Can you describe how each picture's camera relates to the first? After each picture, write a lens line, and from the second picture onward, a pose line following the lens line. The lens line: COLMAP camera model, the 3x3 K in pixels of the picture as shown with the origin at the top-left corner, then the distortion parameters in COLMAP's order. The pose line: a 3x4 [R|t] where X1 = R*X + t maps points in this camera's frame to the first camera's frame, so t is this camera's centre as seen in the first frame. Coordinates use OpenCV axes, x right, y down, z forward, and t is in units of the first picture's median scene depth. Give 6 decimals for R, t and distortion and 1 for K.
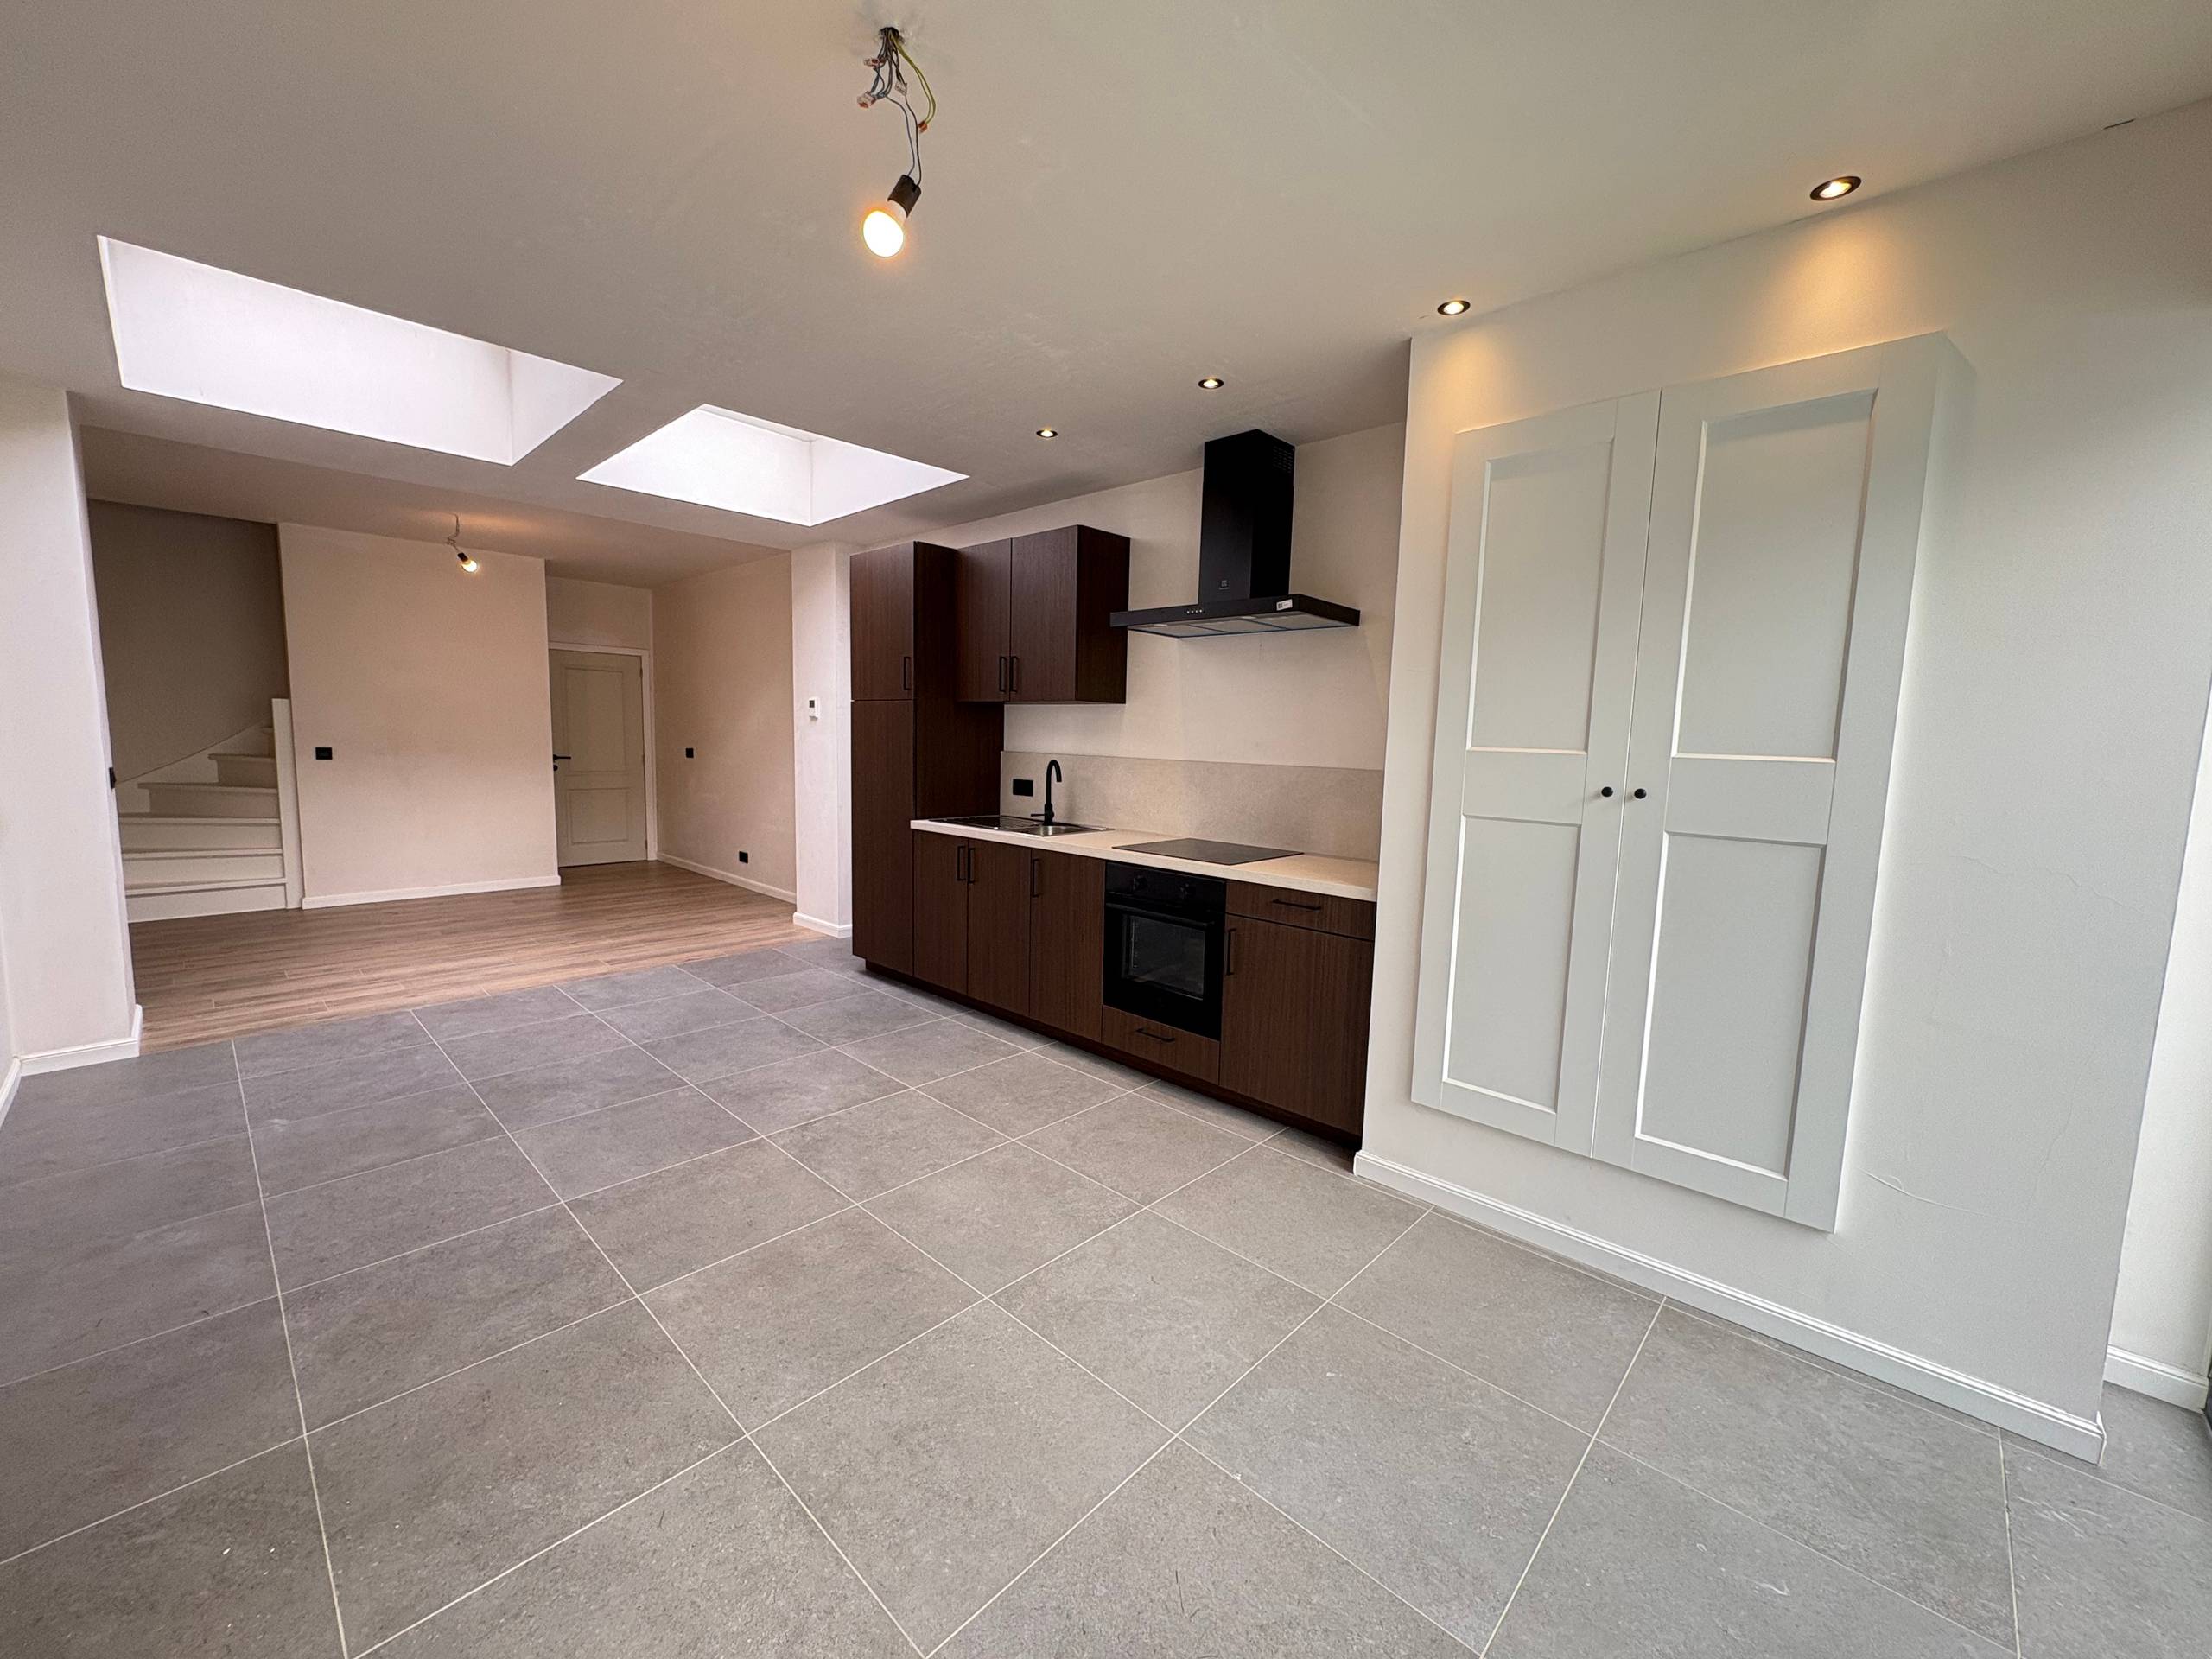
lens RADIAL K [[880.1, 0, 1105.0], [0, 880.1, 828.0], [0, 0, 1]] dist [-0.001872, -0.000033]
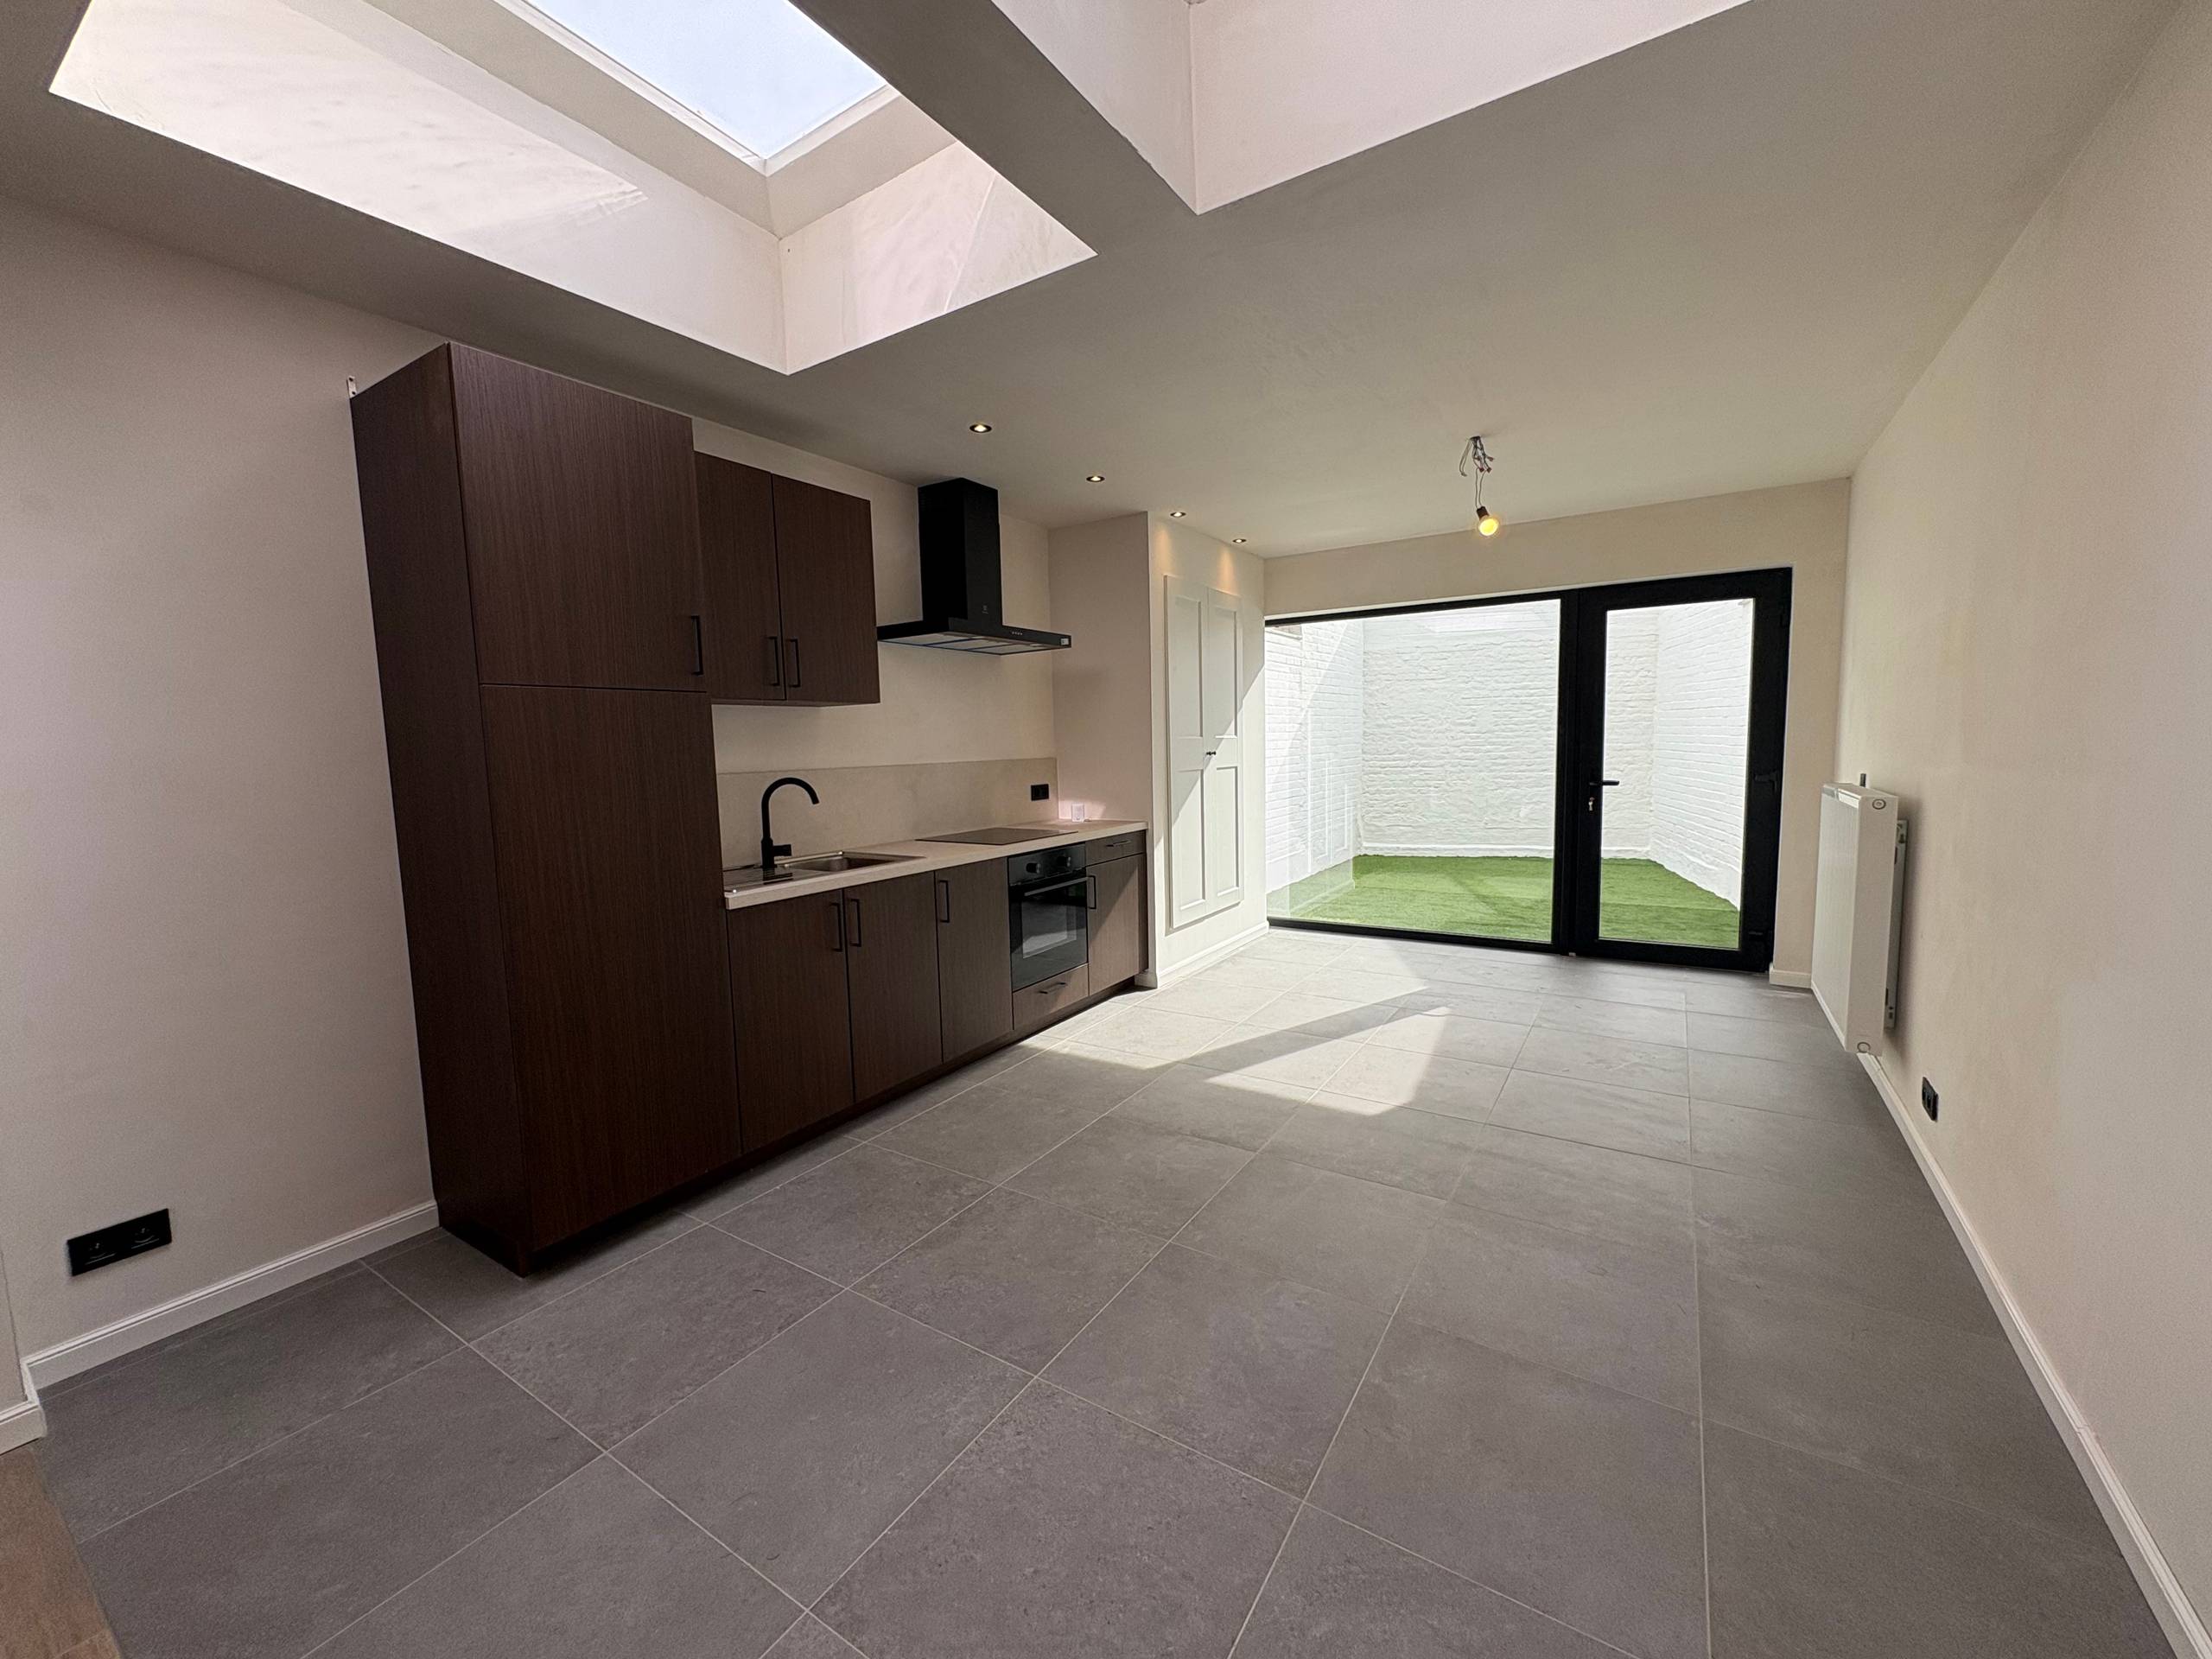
lens RADIAL K [[880.1, 0, 1105.0], [0, 880.1, 828.0], [0, 0, 1]] dist [-0.001872, -0.000033]
pose [[-0.188925, -0.113469, 0.975414, -0.950366], [0.127233, 0.982101, 0.138890, -0.117136], [-0.973714, 0.150344, -0.171106, 0.960240]]
